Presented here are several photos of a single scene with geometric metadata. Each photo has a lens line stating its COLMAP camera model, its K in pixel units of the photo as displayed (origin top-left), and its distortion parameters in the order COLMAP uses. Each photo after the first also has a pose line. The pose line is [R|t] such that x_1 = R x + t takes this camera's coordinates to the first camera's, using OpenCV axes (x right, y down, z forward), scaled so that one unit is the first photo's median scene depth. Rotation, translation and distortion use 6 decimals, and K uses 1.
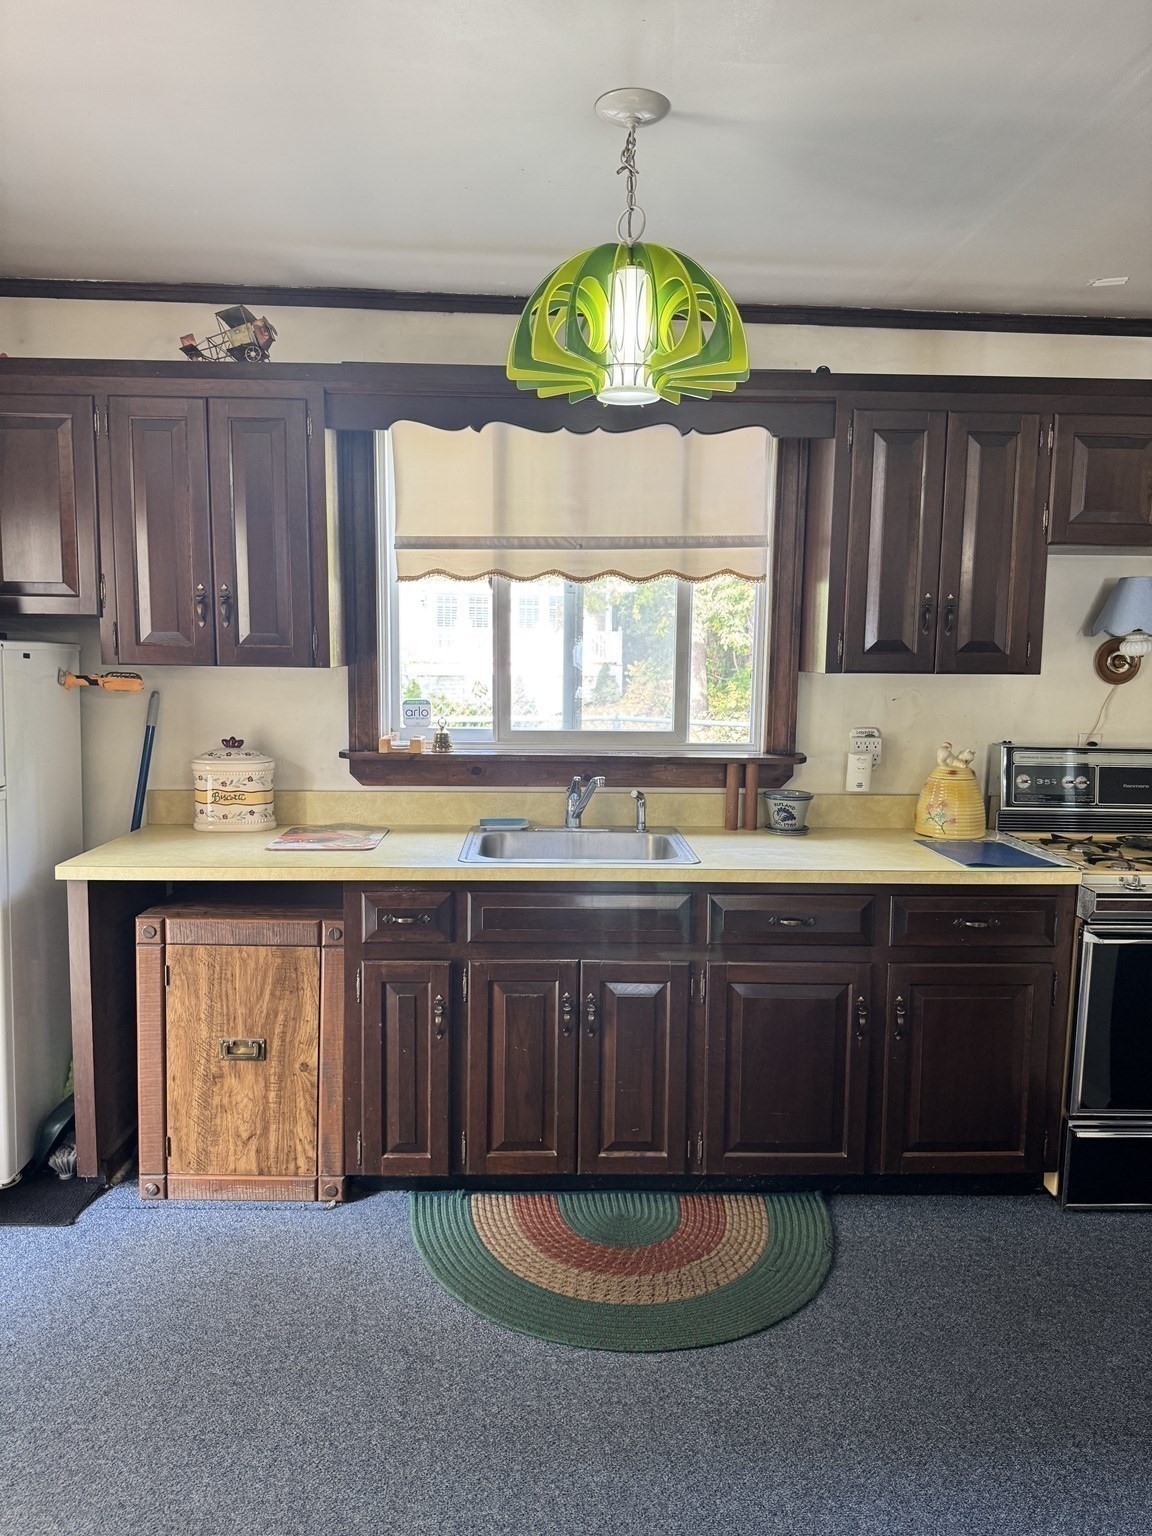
lens RADIAL K [[1087.1, 0, 574.2], [0, 1087.1, 763.1], [0, 0, 1]] dist [0.040353, -0.058376]
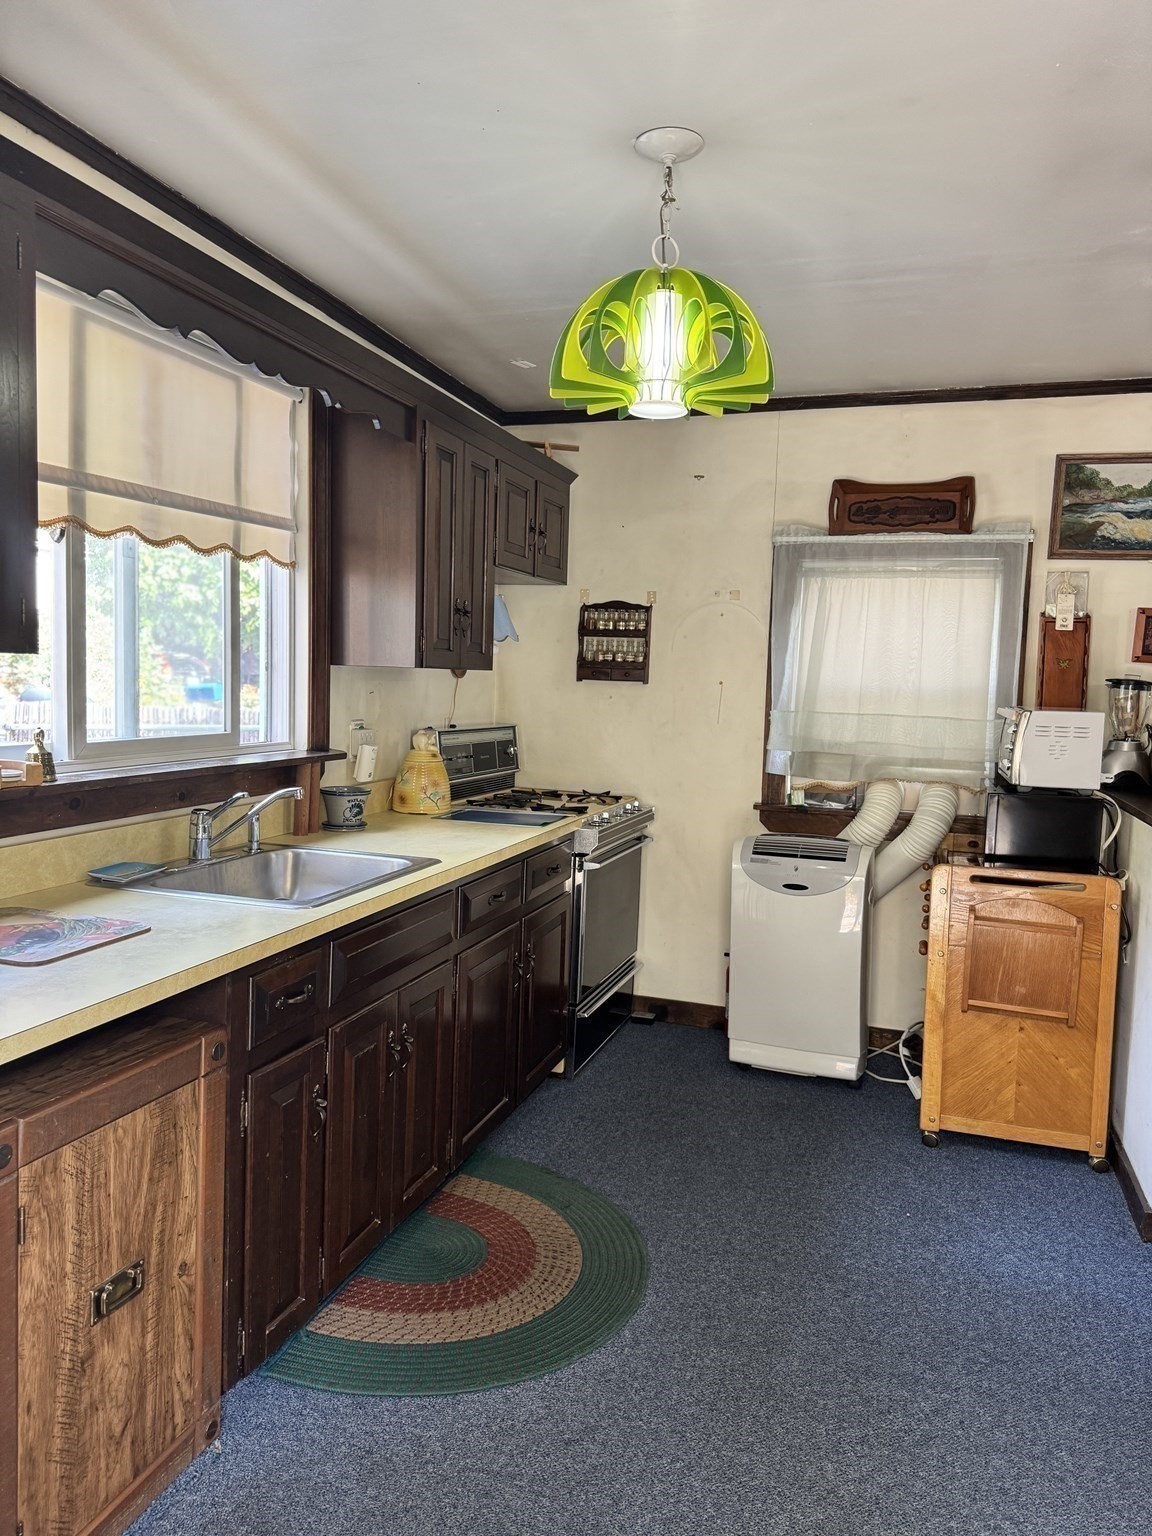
lens RADIAL K [[1087.1, 0, 575.4], [0, 1087.1, 770.6], [0, 0, 1]] dist [0.040353, -0.058376]
pose [[0.346941, -0.083685, 0.934146, -0.752079], [0.068764, 0.995600, 0.063652, -0.043511], [-0.935363, 0.042152, 0.351169, 0.538952]]
